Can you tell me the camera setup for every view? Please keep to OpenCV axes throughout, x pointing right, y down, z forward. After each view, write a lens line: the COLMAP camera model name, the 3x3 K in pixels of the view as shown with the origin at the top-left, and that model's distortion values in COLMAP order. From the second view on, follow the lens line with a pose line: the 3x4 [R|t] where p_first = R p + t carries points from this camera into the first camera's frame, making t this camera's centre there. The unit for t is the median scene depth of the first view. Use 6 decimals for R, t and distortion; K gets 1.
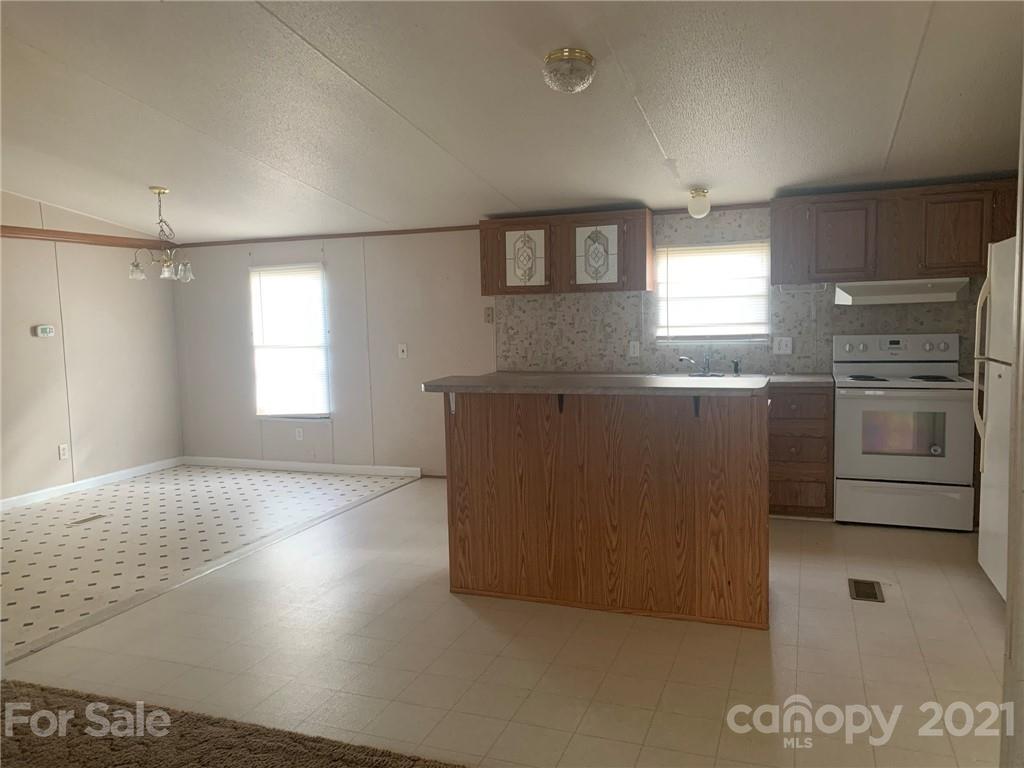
lens RADIAL K [[783.0, 0, 507.0], [0, 783.0, 390.0], [0, 0, 1]] dist [0.058867, -0.070207]
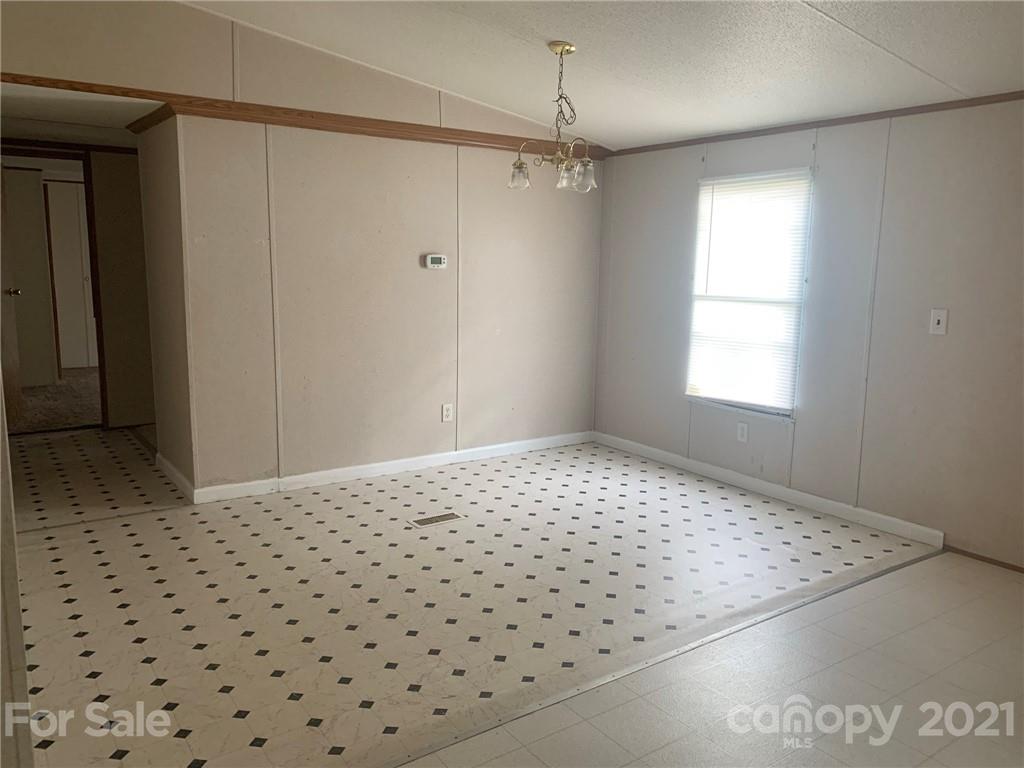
lens RADIAL K [[783.0, 0, 515.6], [0, 783.0, 382.2], [0, 0, 1]] dist [0.058867, -0.070207]
pose [[0.832454, 0.126996, -0.539344, -0.080720], [-0.092689, 0.991581, 0.090421, -0.033115], [0.546286, -0.025280, 0.837217, 0.392484]]
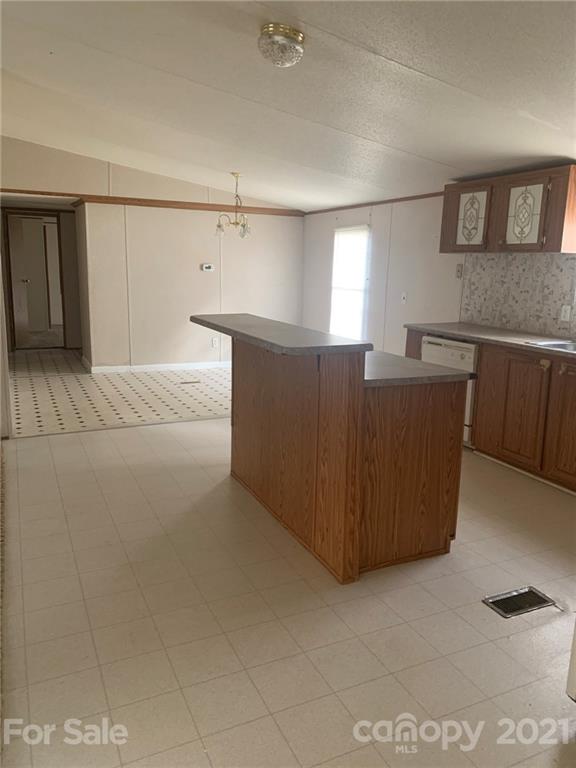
lens RADIAL K [[587.2, 0, 290.2], [0, 587.2, 379.1], [0, 0, 1]] dist [0.058867, -0.070207]
pose [[0.727958, 0.174464, -0.663054, 0.401288], [-0.114127, 0.984425, 0.133725, -0.029680], [0.676057, -0.021674, 0.736531, 0.213202]]
